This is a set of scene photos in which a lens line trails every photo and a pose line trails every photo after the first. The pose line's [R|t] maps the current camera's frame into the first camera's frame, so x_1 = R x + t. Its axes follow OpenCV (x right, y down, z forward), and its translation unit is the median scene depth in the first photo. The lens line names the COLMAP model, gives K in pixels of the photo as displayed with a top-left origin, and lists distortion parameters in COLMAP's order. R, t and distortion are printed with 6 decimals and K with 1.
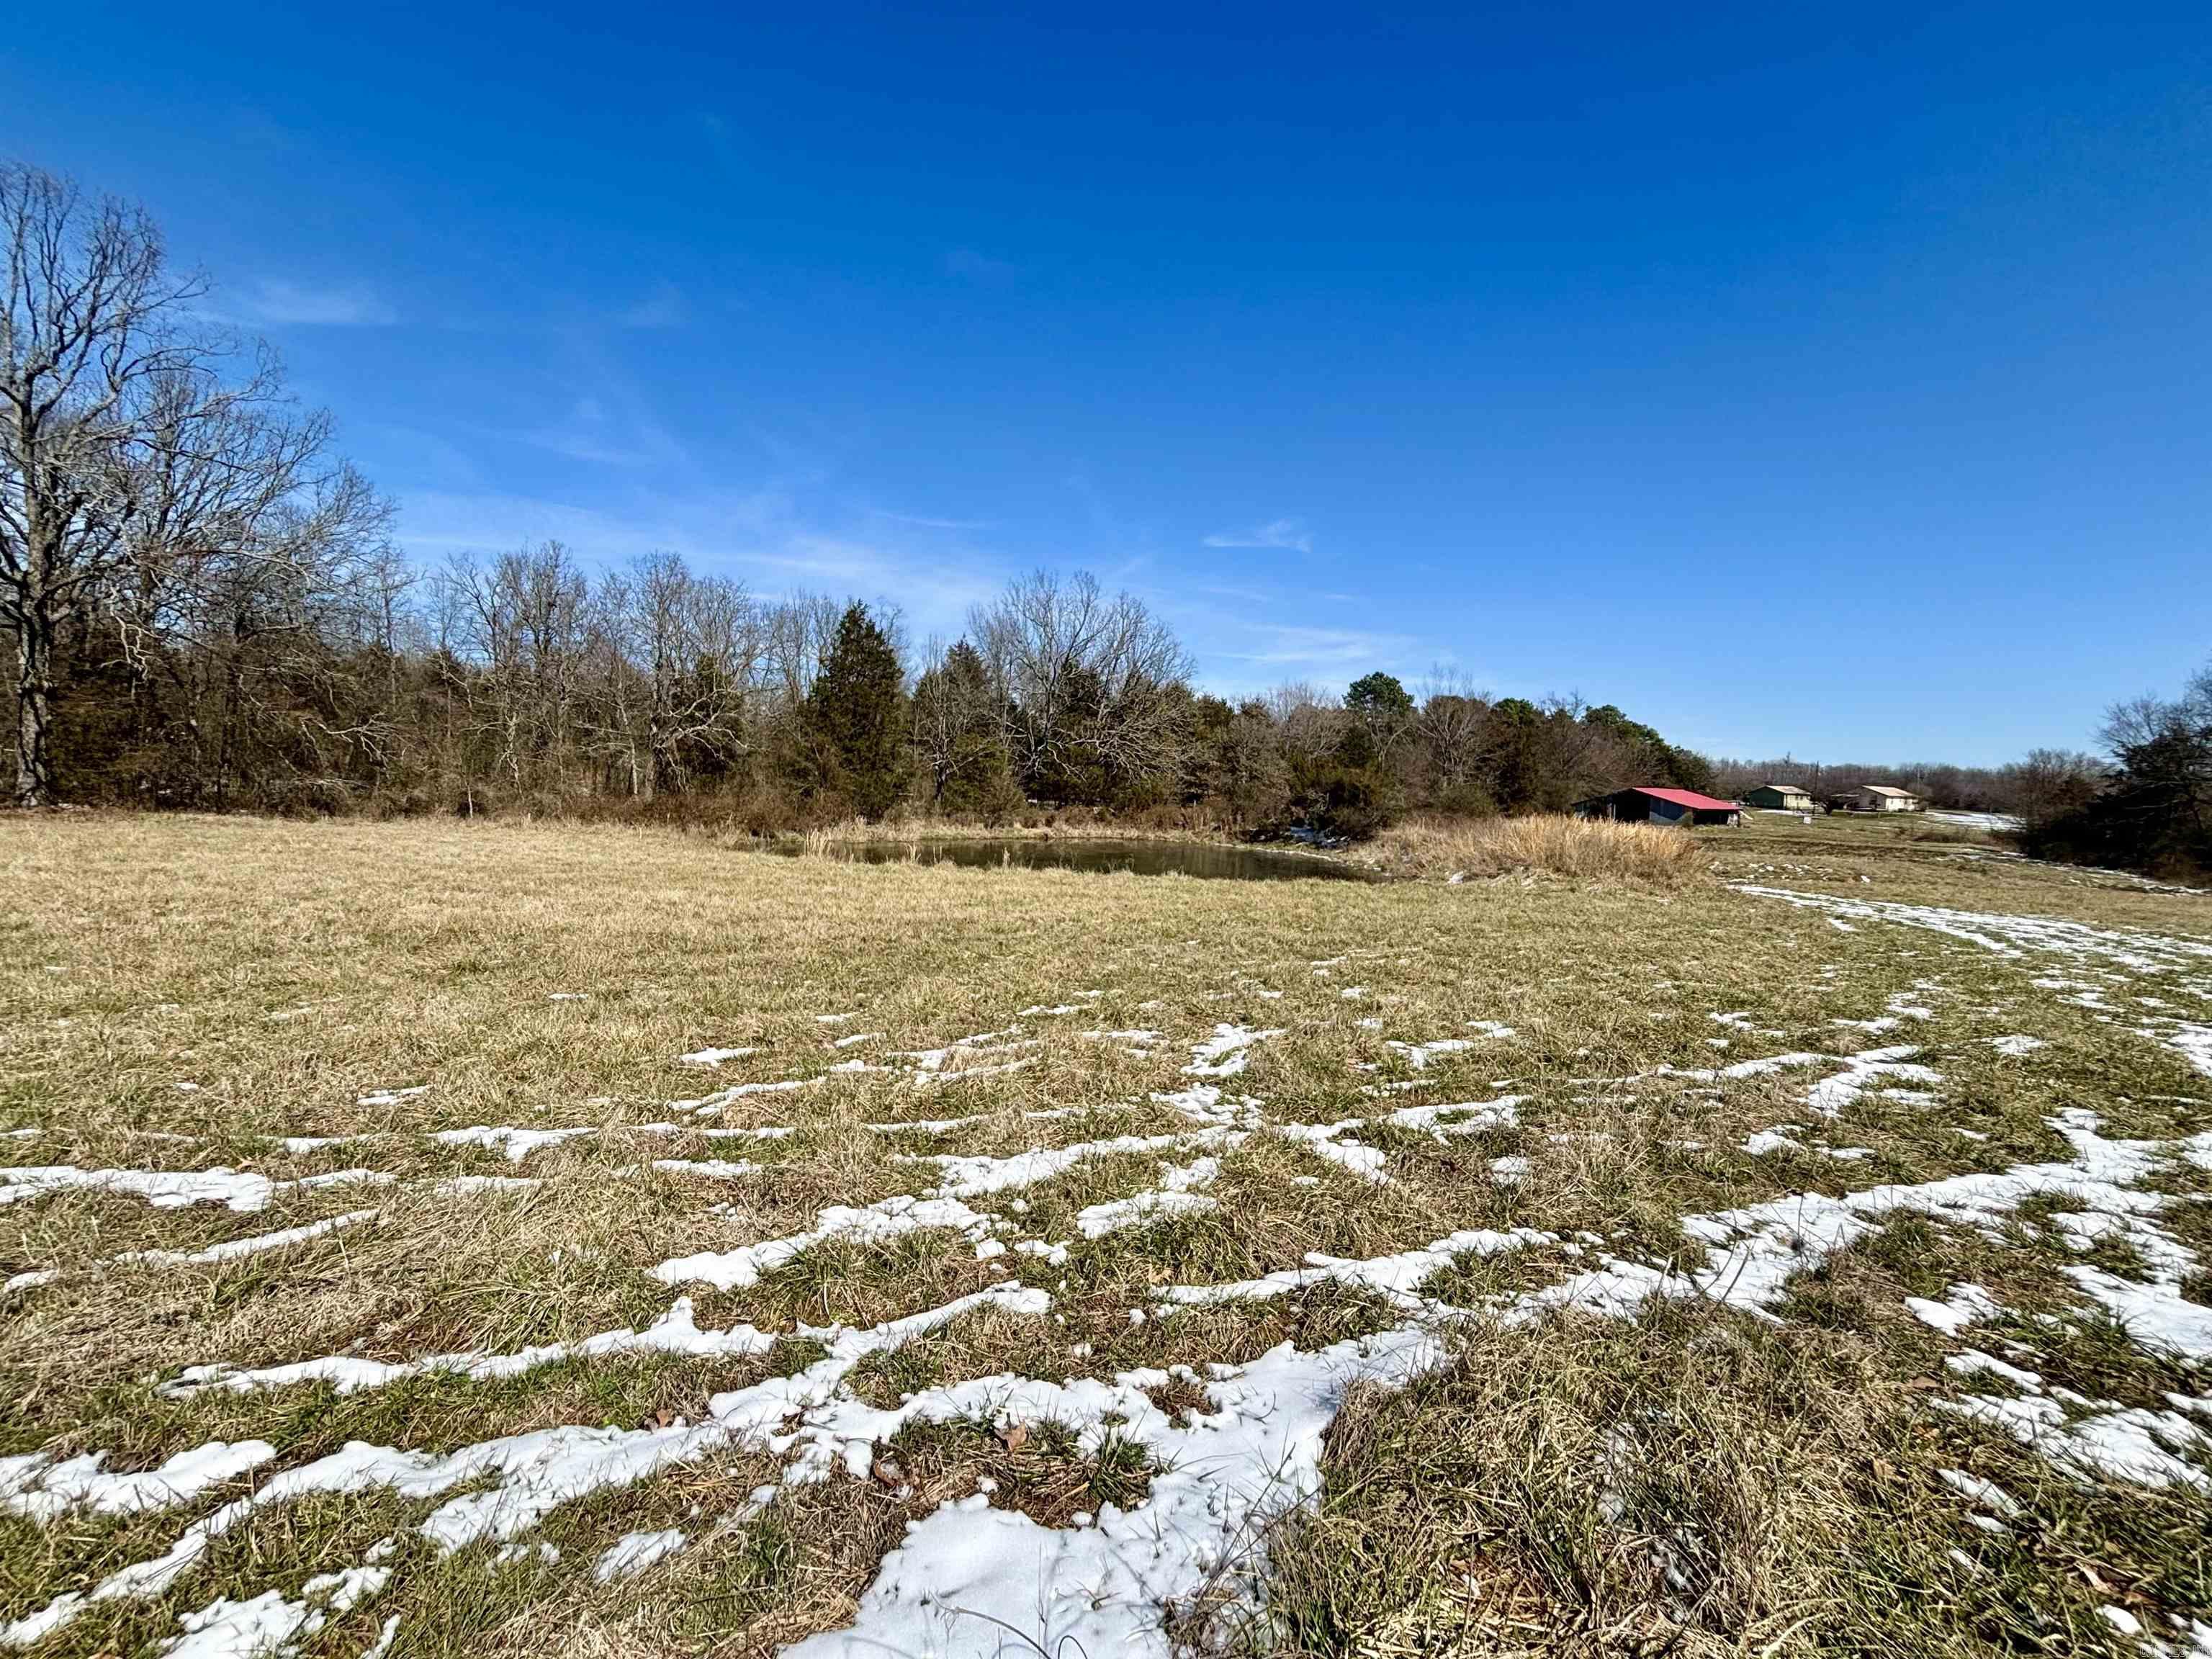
lens RADIAL K [[884.8, 0, 1098.6], [0, 884.8, 845.3], [0, 0, 1]] dist [-0.000504, -0.002815]
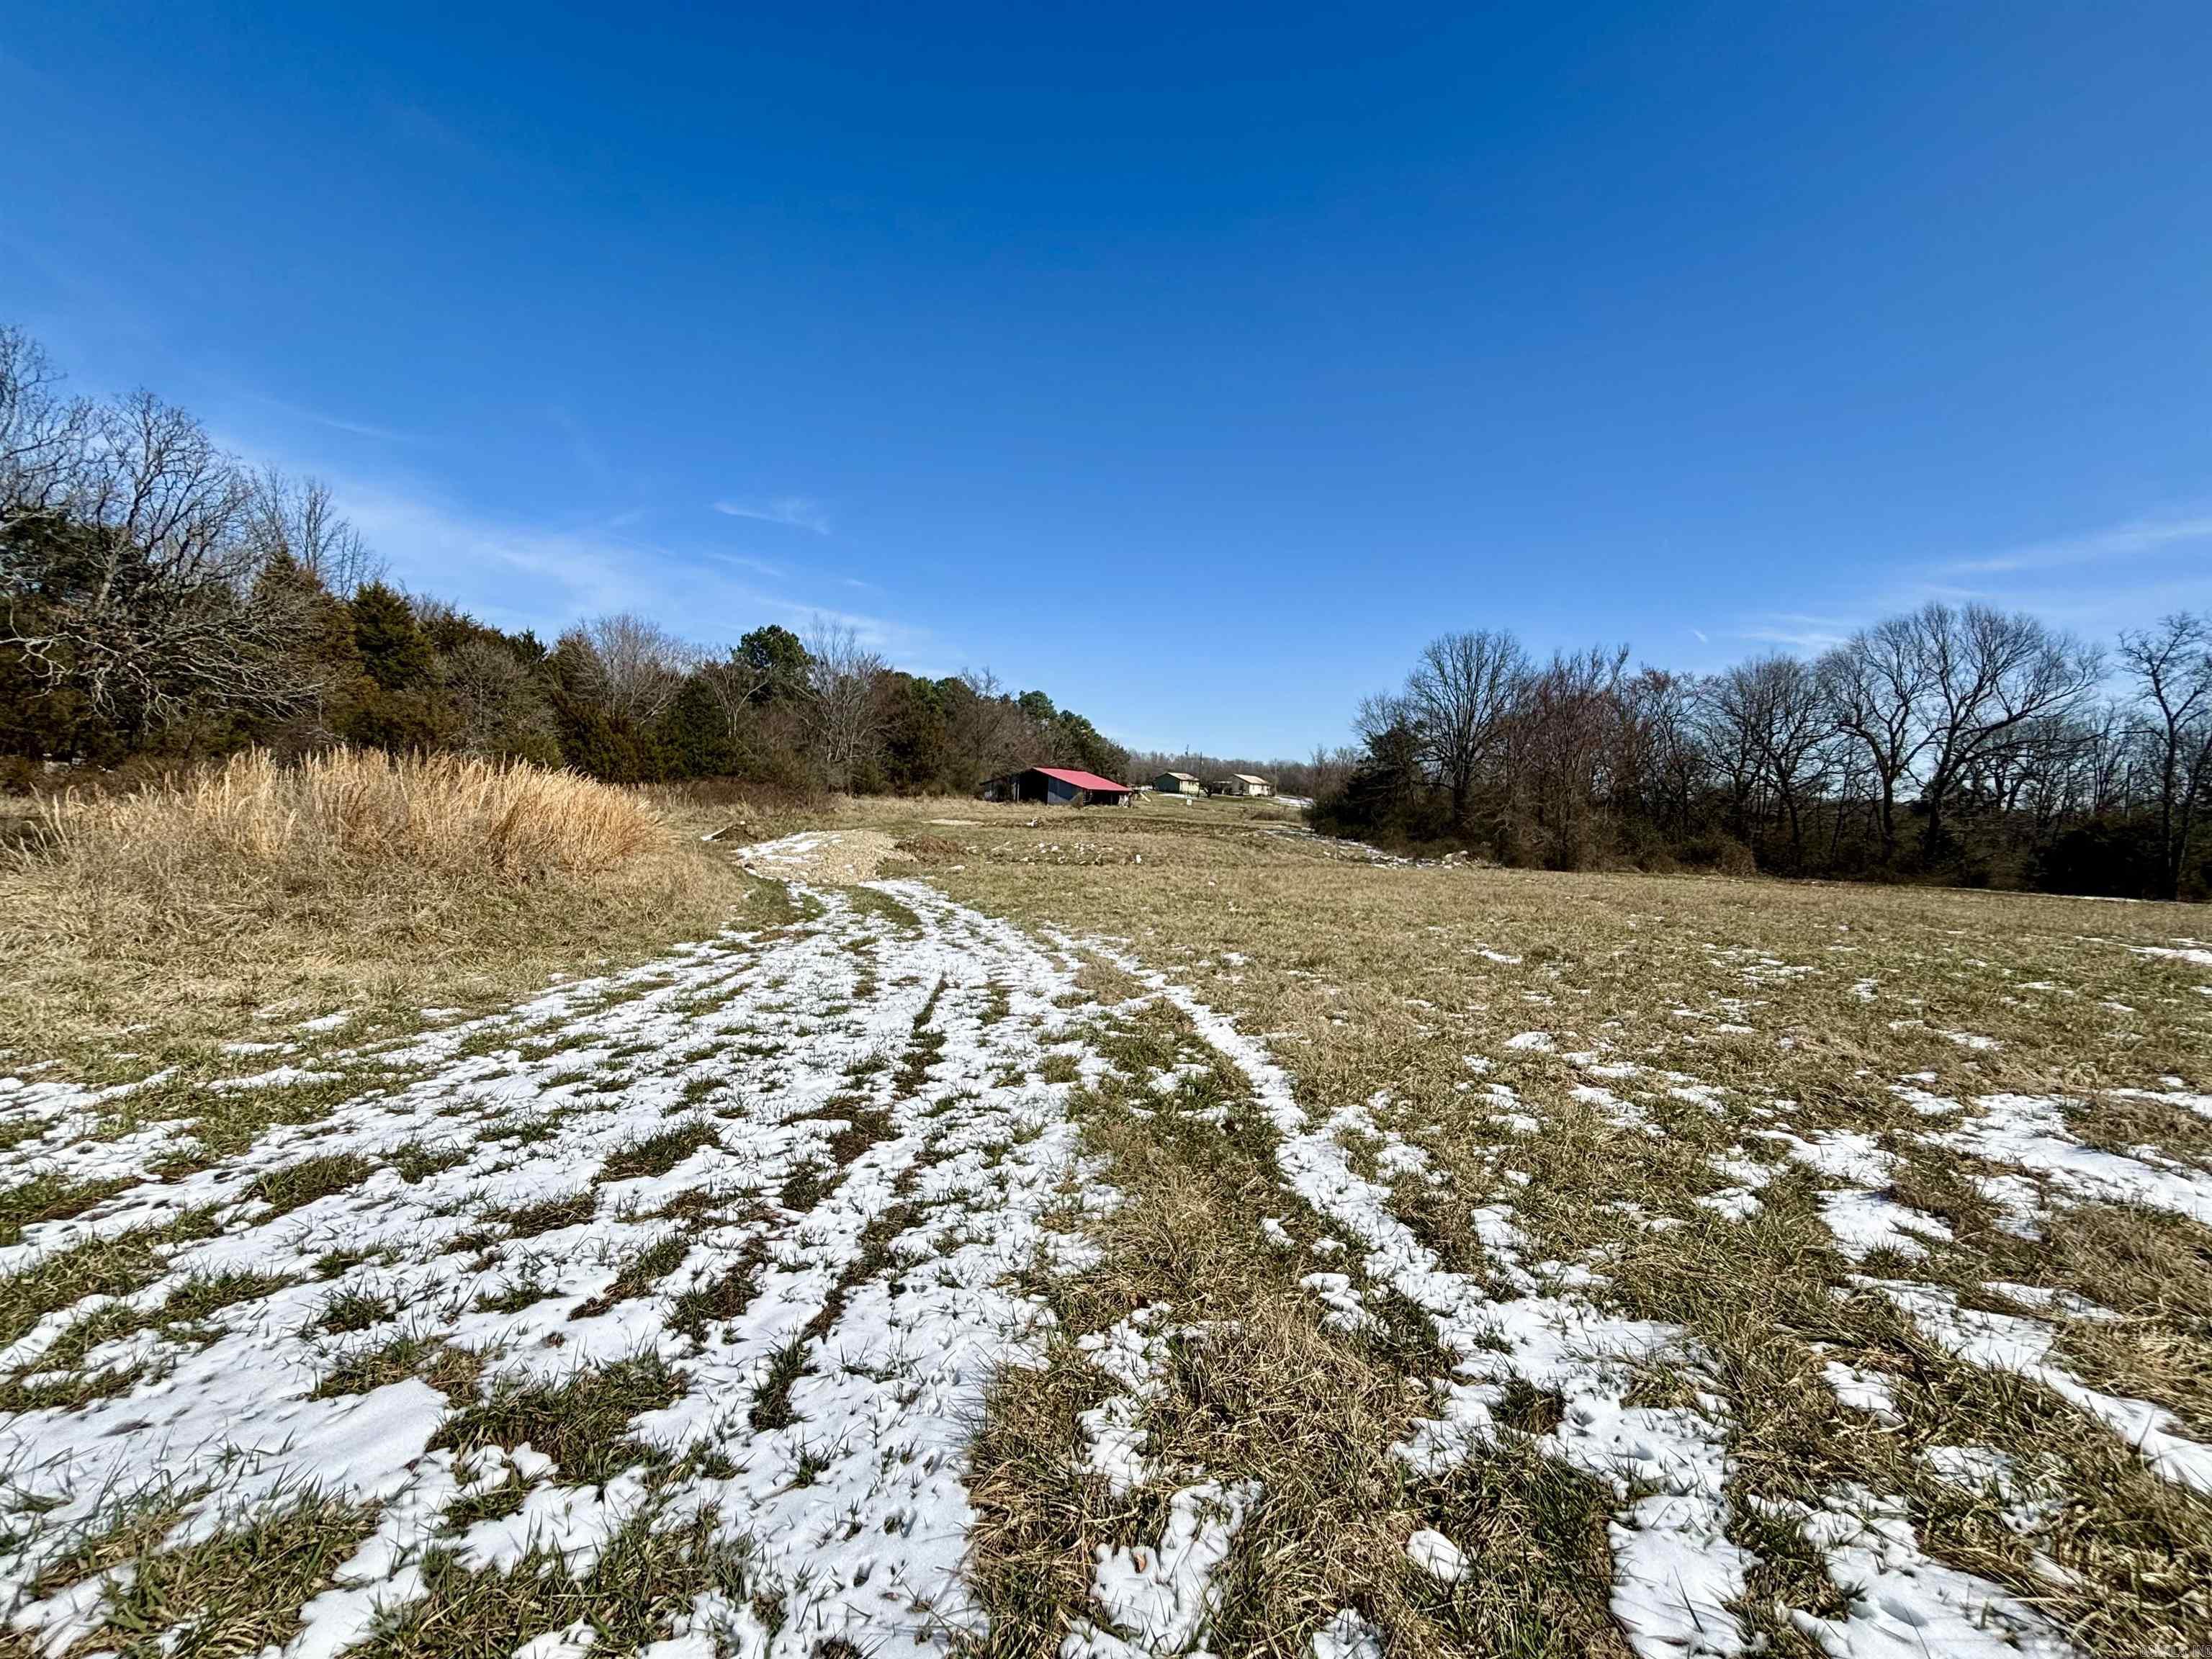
lens RADIAL K [[884.8, 0, 1102.9], [0, 884.8, 822.5], [0, 0, 1]] dist [-0.000504, -0.002815]
pose [[0.857435, -0.007192, 0.514542, 0.152831], [0.011543, 0.999920, -0.005259, 0.002909], [-0.514462, 0.010449, 0.857449, 0.105111]]
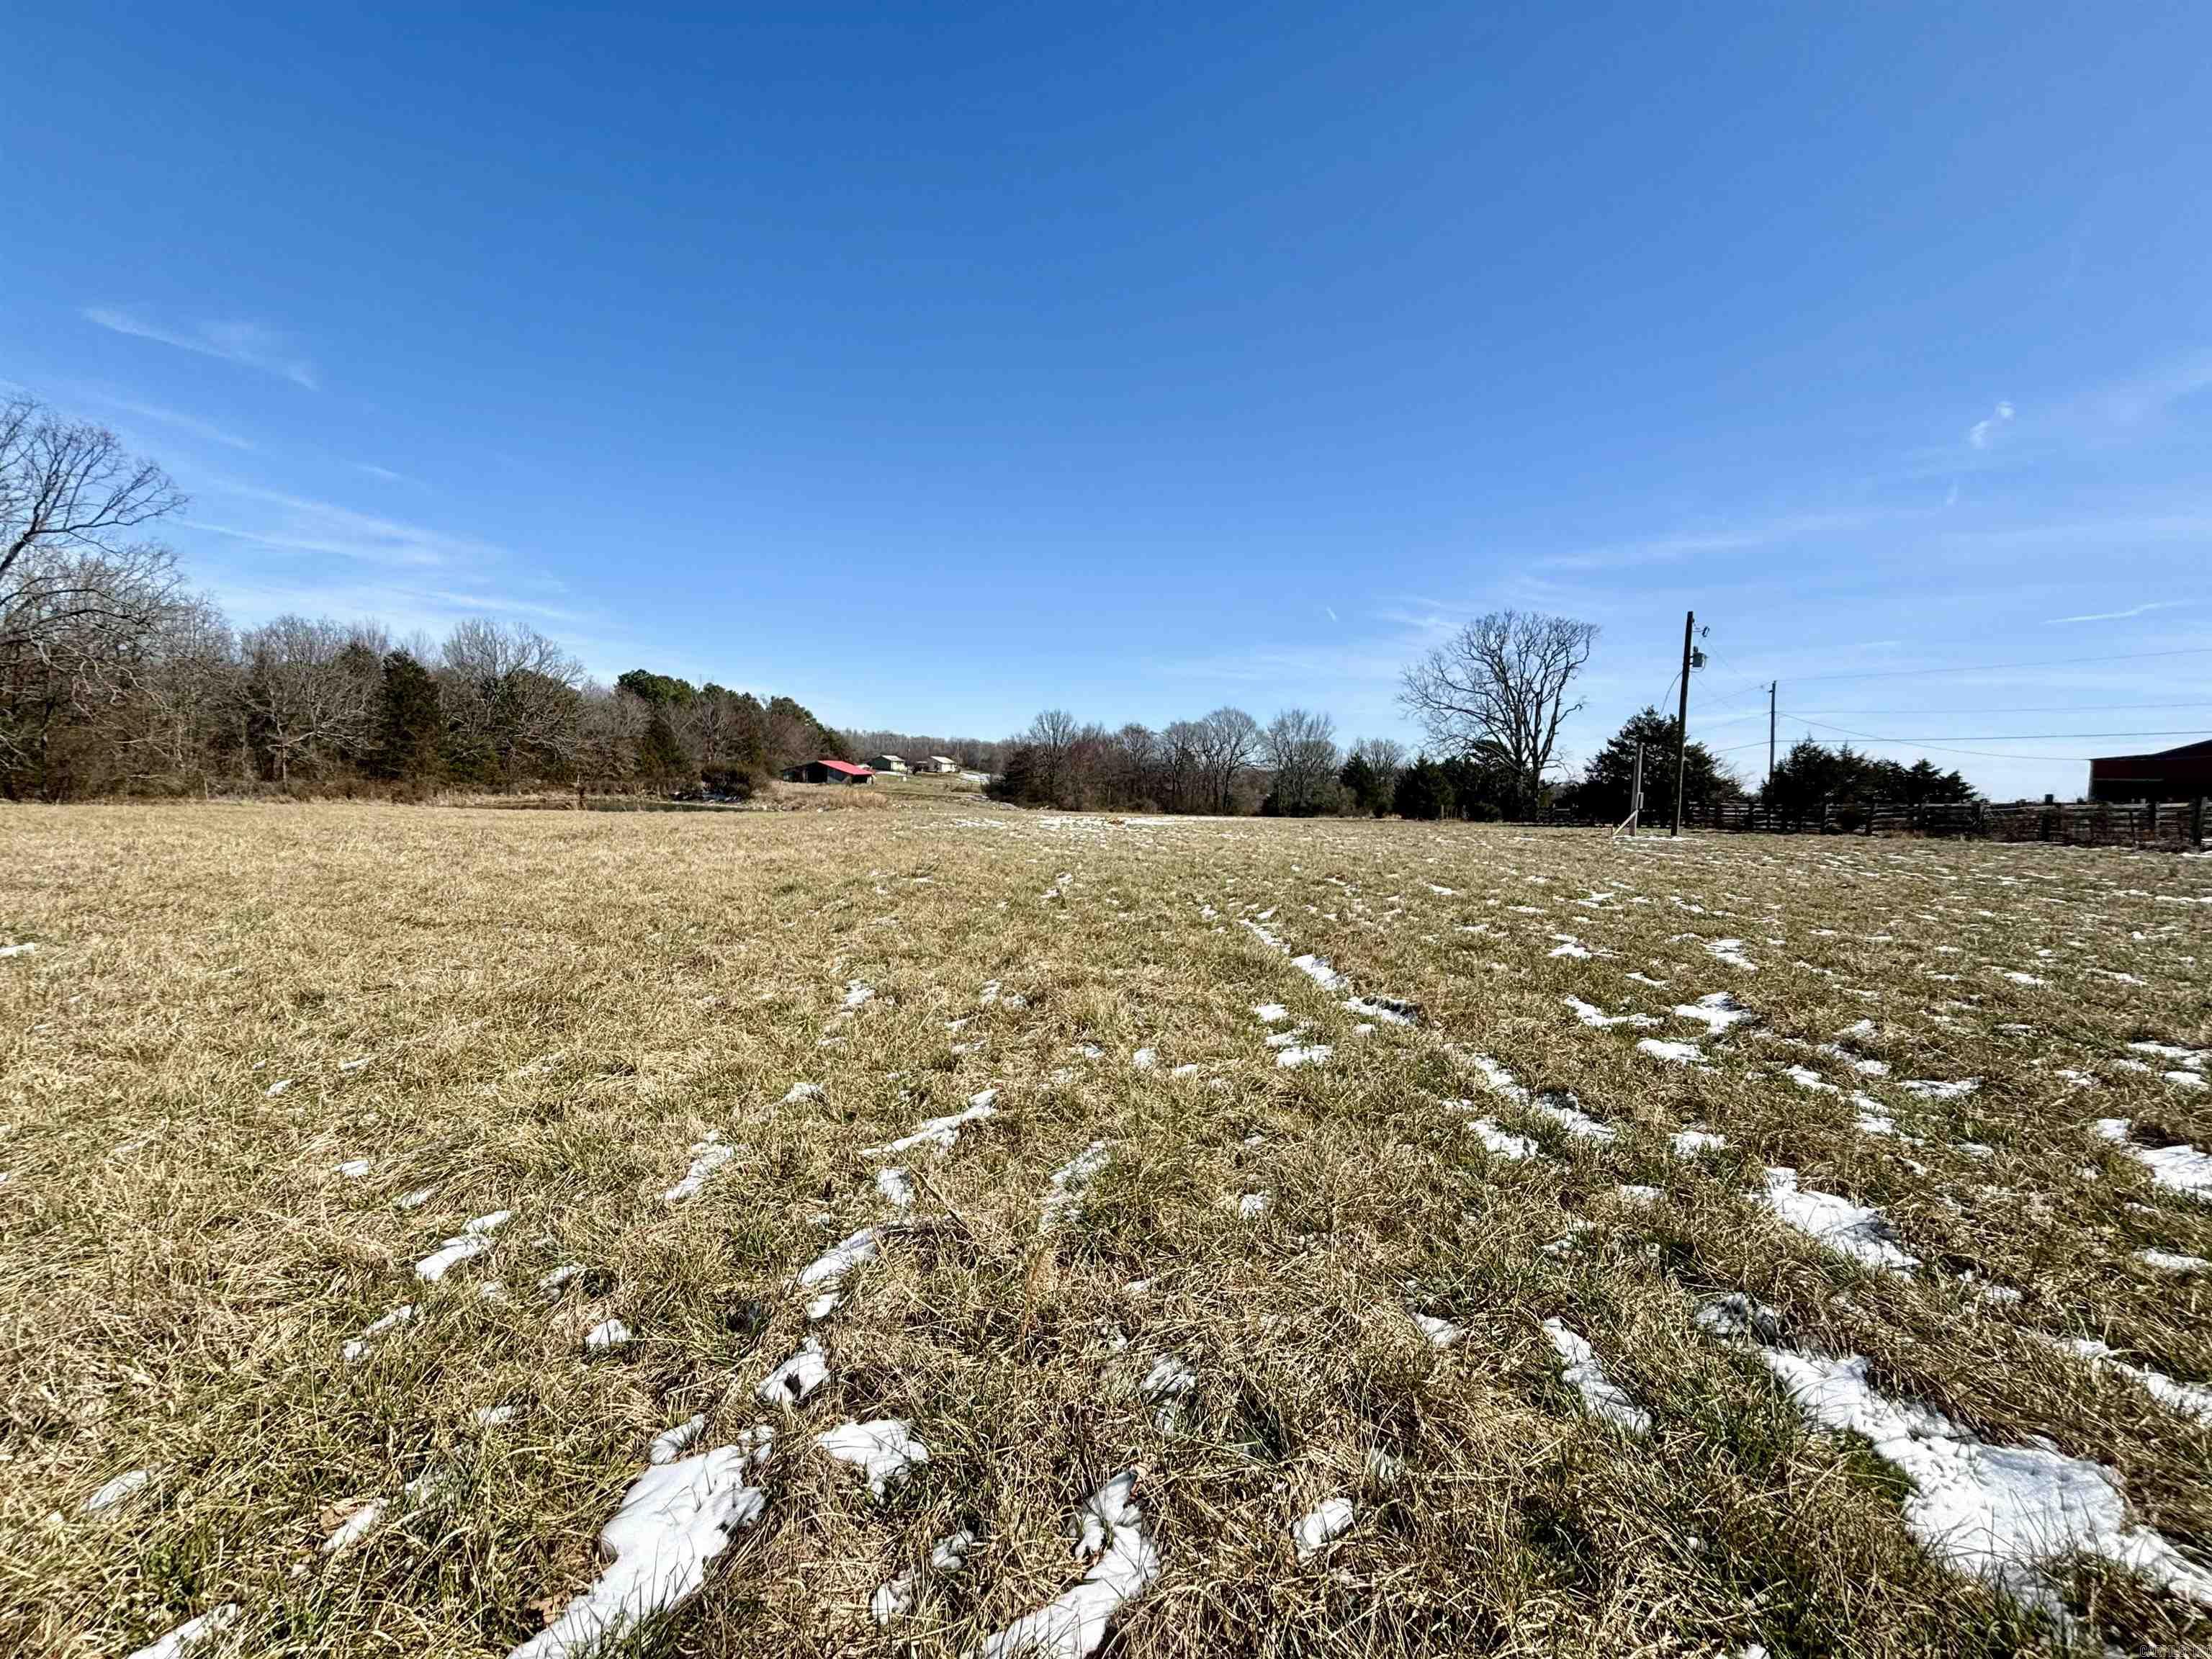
lens RADIAL K [[884.8, 0, 1108.3], [0, 884.8, 858.8], [0, 0, 1]] dist [-0.000504, -0.002815]
pose [[0.615215, -0.076115, 0.784676, -0.341015], [0.021425, 0.996575, 0.079872, -0.004759], [-0.788068, -0.032326, 0.614739, -0.402799]]
